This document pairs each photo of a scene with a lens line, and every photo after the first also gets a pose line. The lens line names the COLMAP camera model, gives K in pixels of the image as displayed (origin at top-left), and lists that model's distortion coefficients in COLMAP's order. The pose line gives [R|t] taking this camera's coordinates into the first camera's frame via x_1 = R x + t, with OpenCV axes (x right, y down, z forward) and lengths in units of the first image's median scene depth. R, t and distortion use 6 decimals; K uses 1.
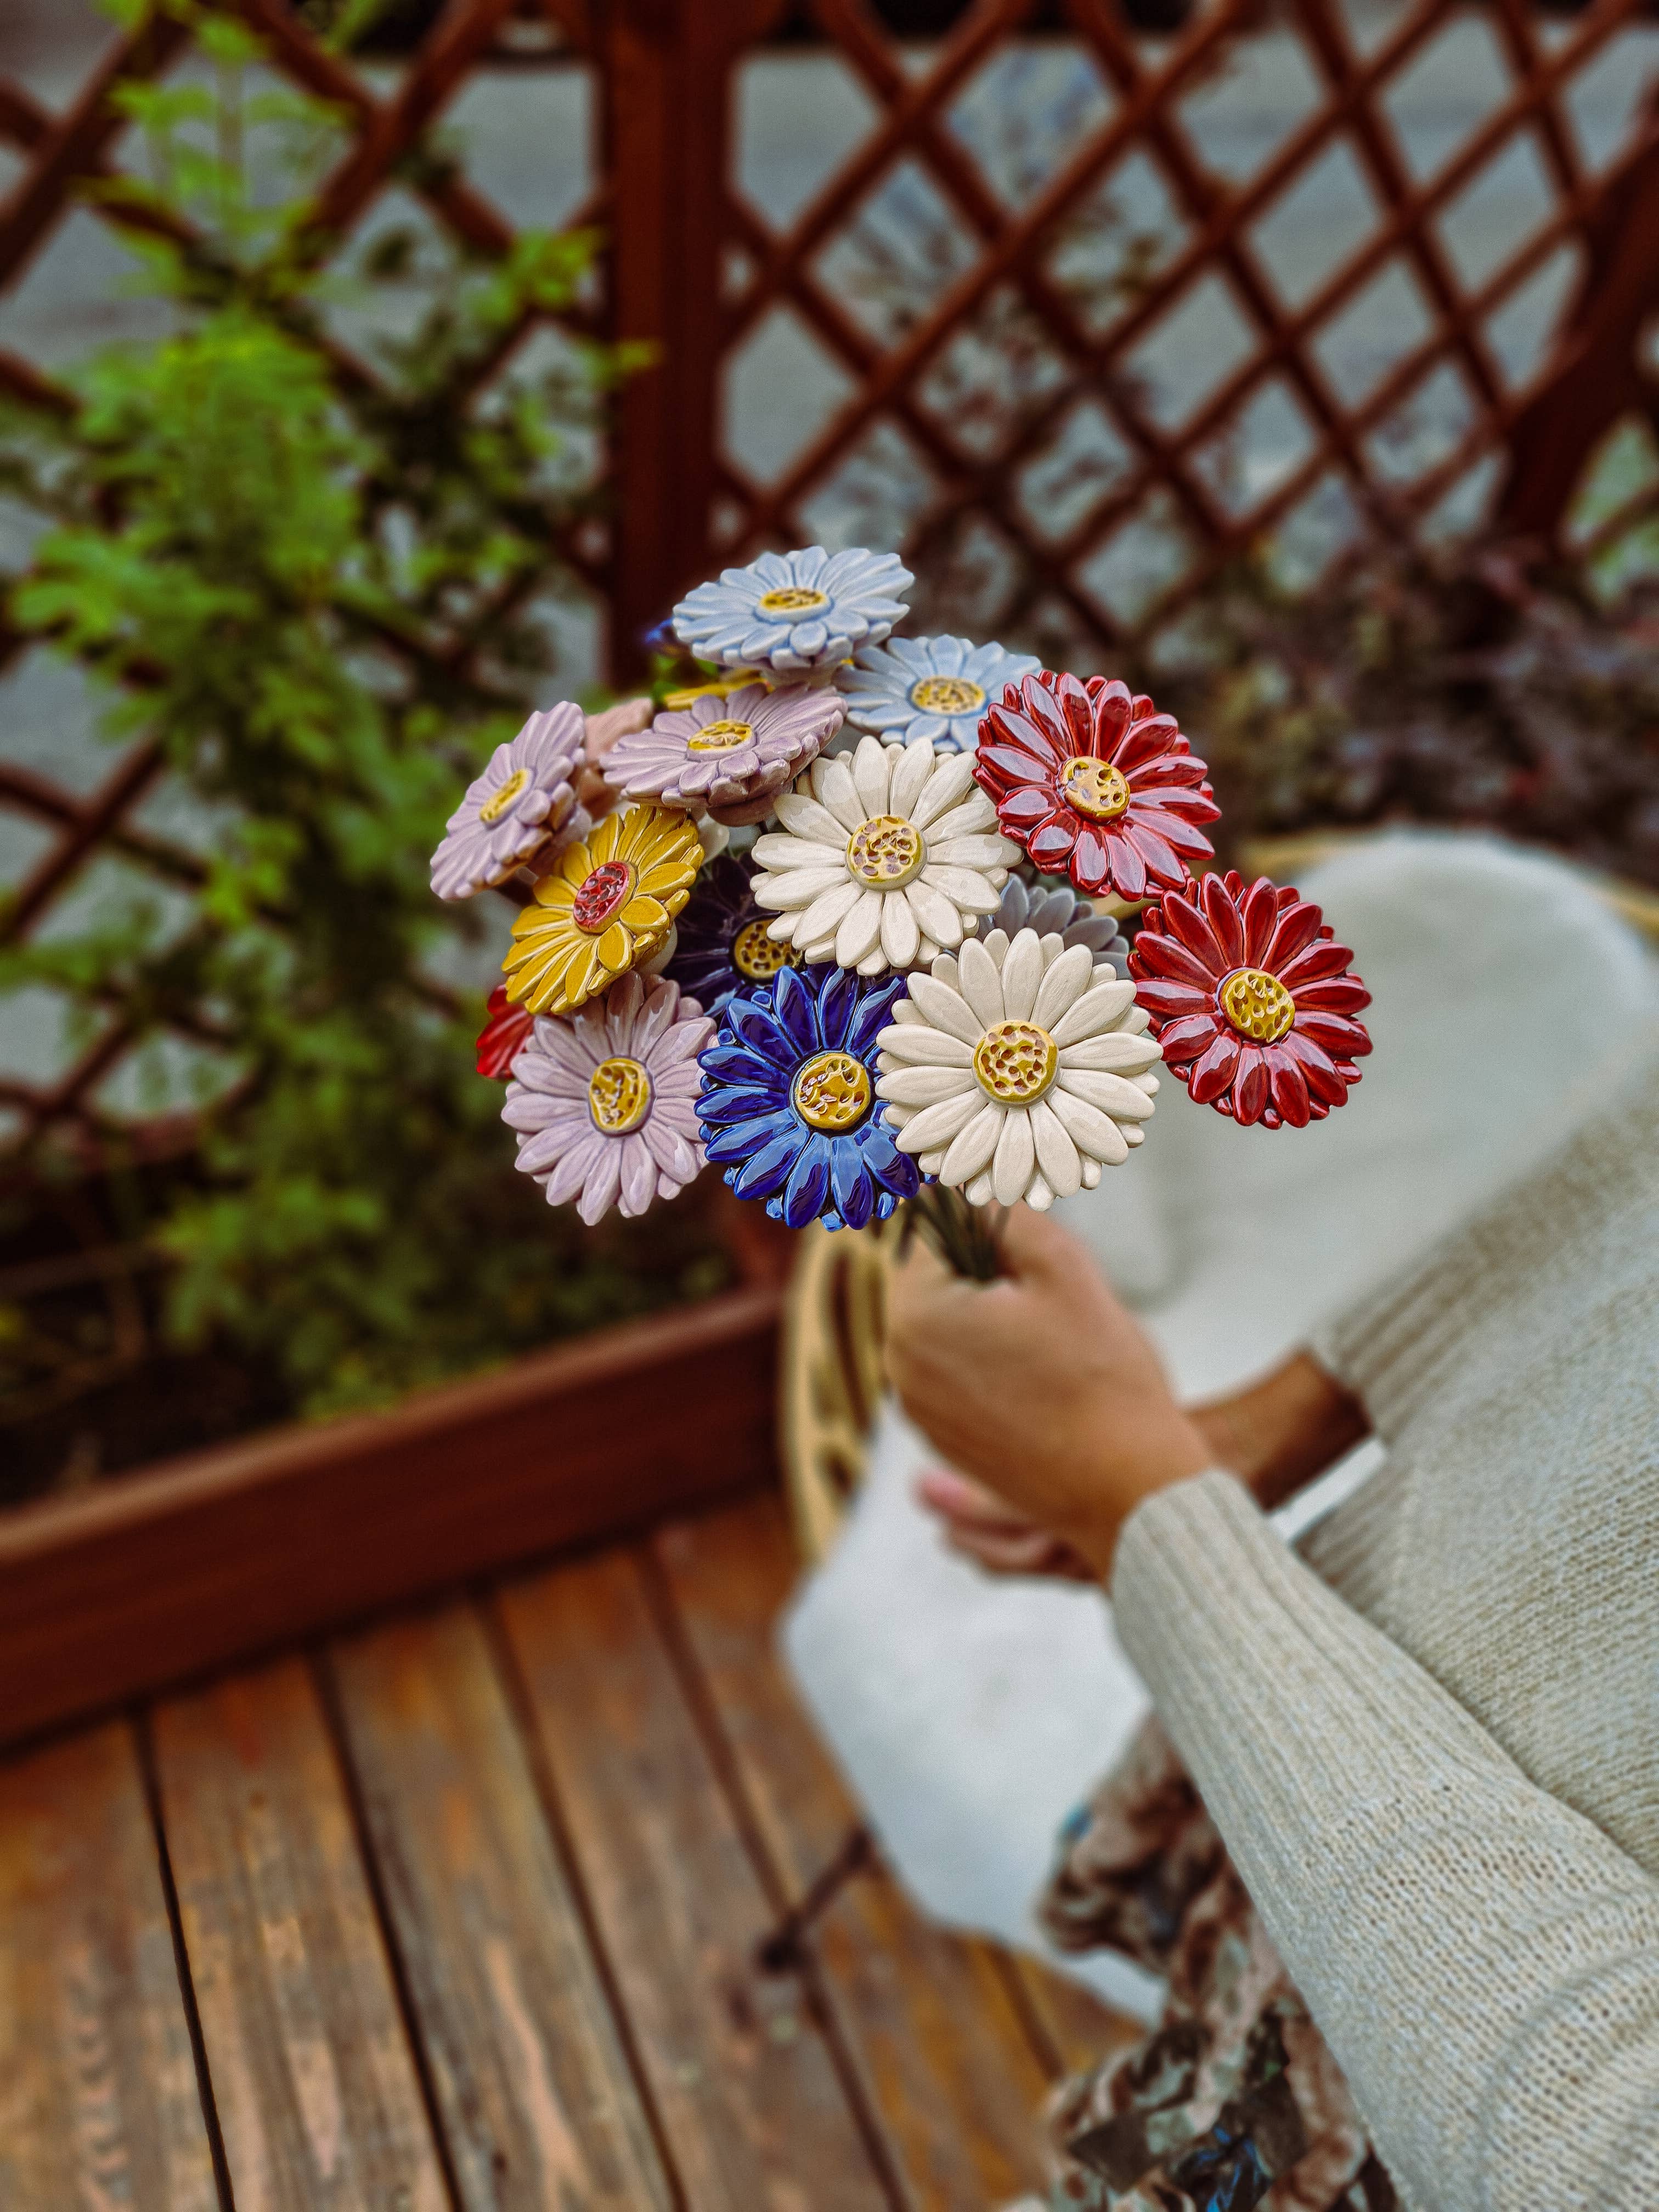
lens RADIAL K [[1703.7, 0, 858.1], [0, 1703.7, 1134.1], [0, 0, 1]] dist [0.010728, 0.007645]
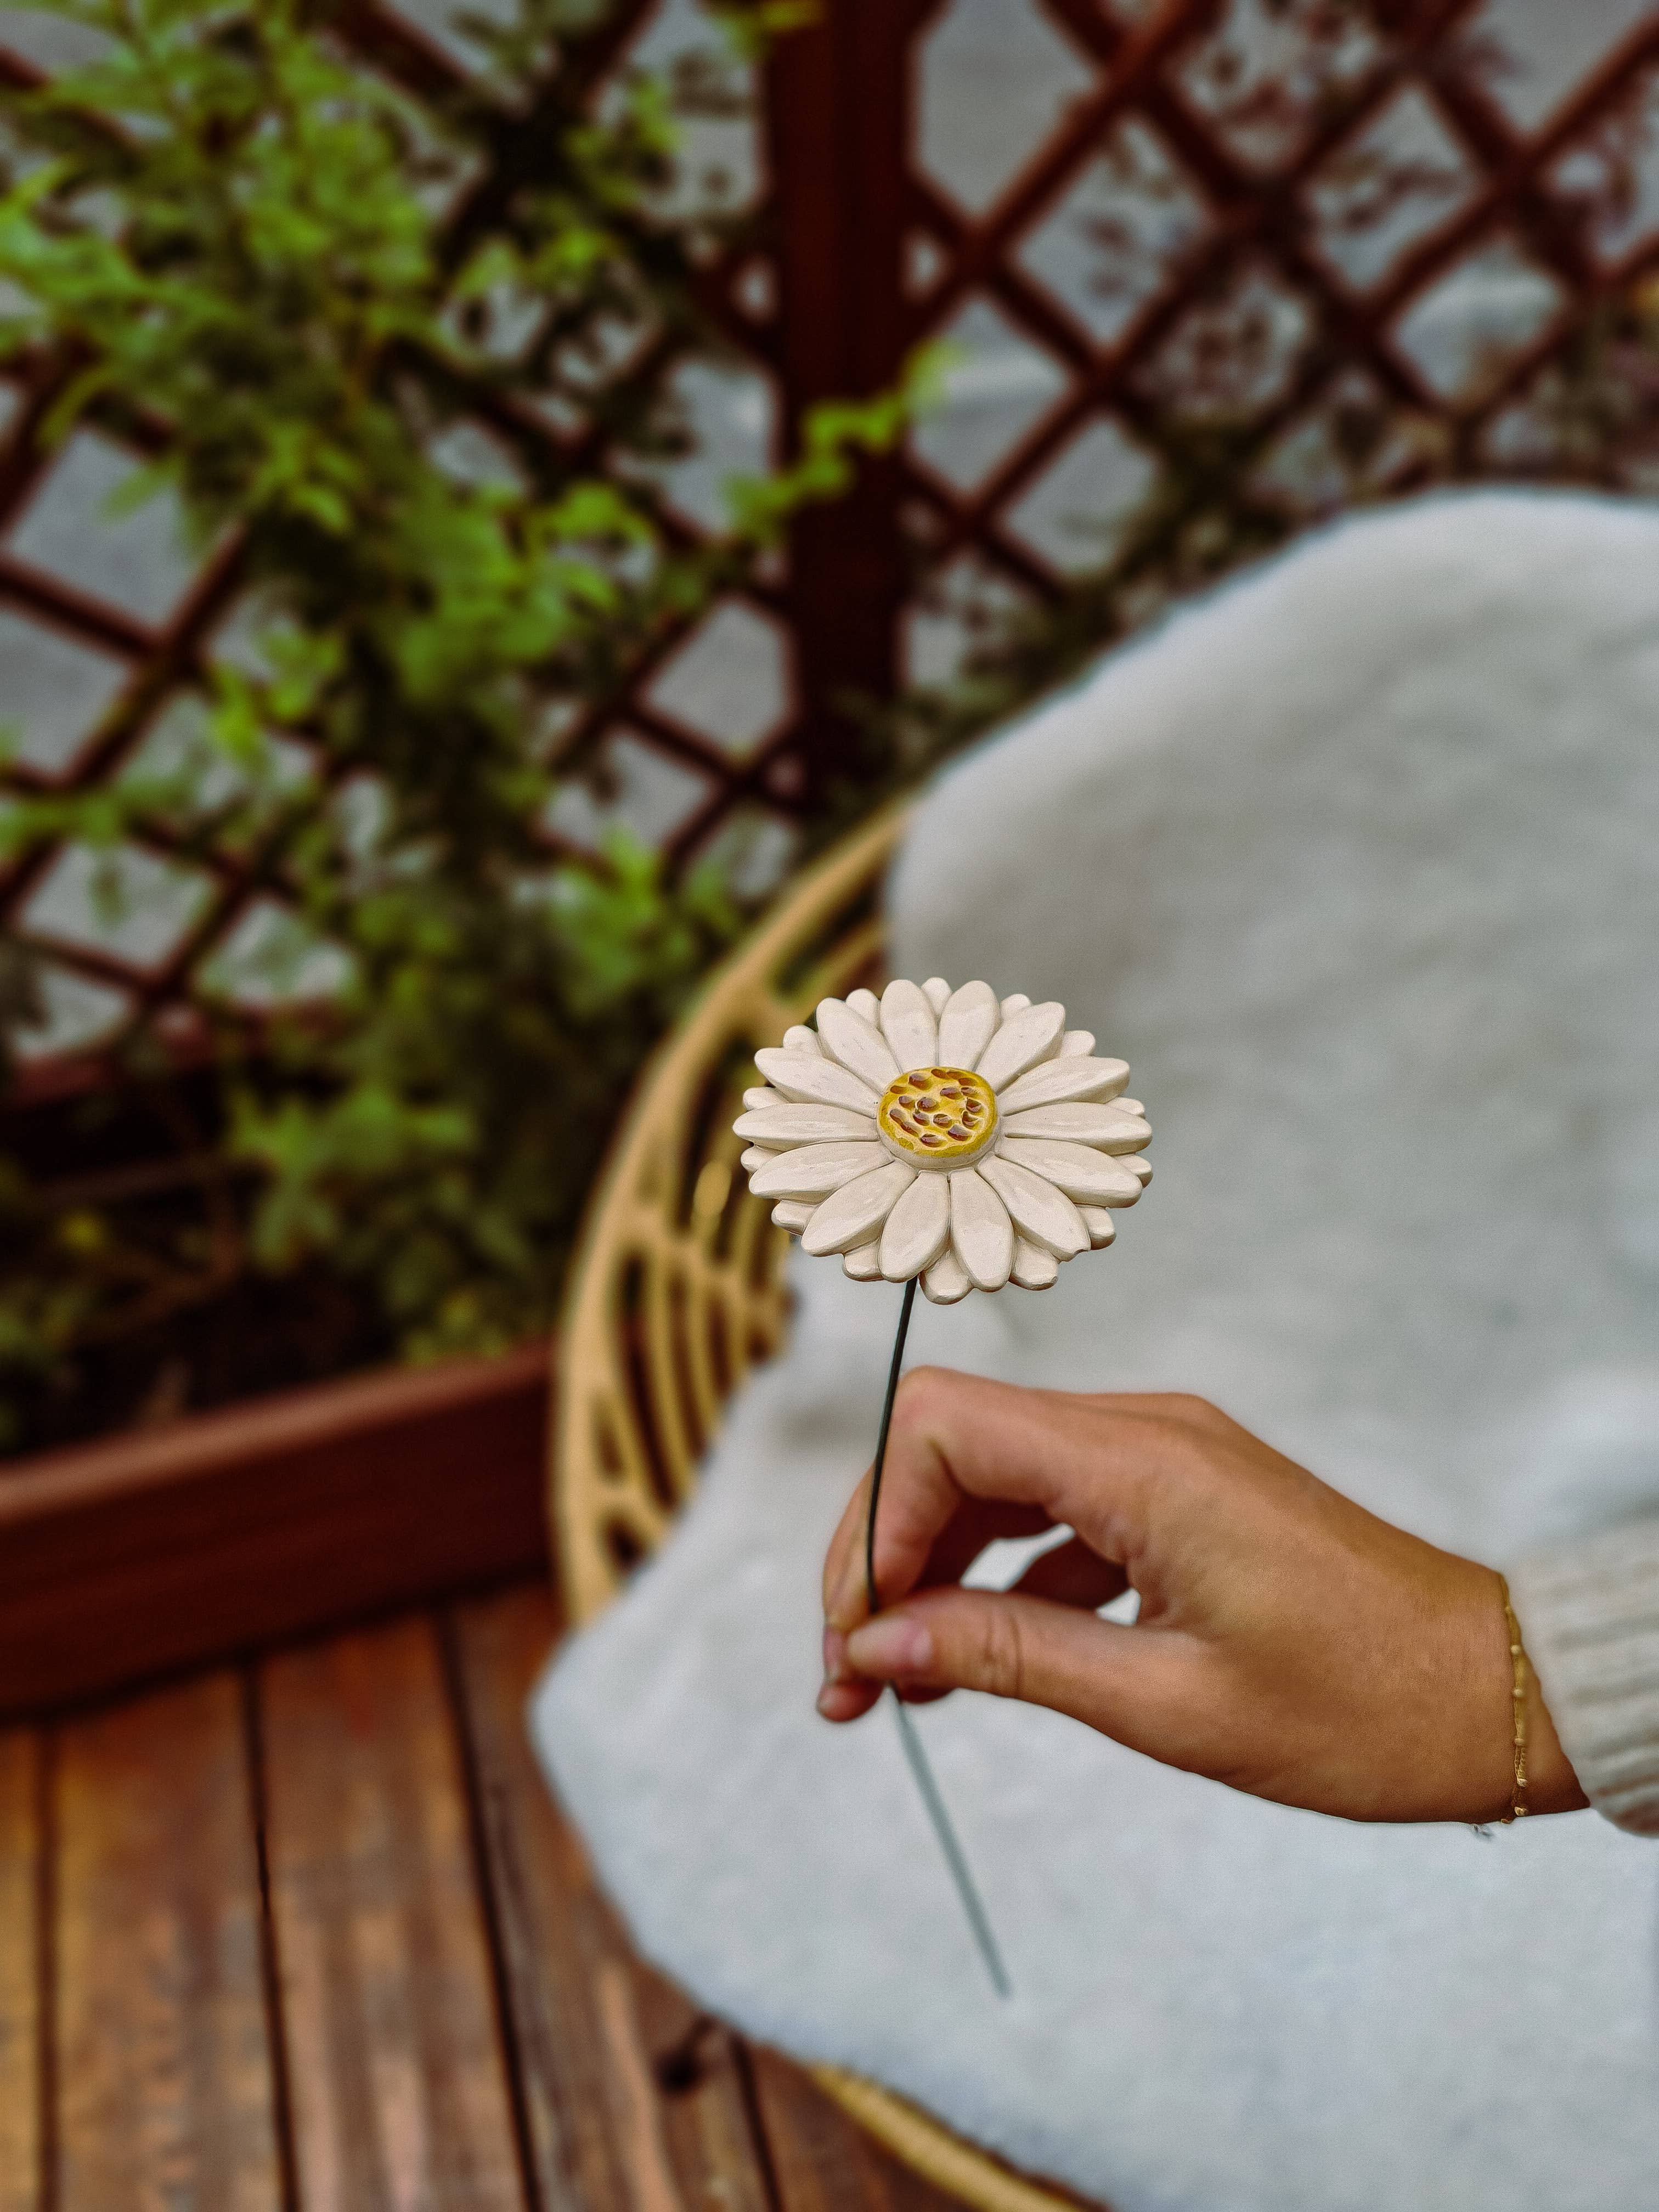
lens RADIAL K [[1724.4, 0, 895.7], [0, 1724.4, 1148.6], [0, 0, 1]] dist [-0.000919, -0.005493]
pose [[0.986852, 0.041808, -0.156126, 0.051499], [-0.030779, 0.996900, 0.072406, -0.010400], [0.158669, -0.066648, 0.985080, 0.197355]]
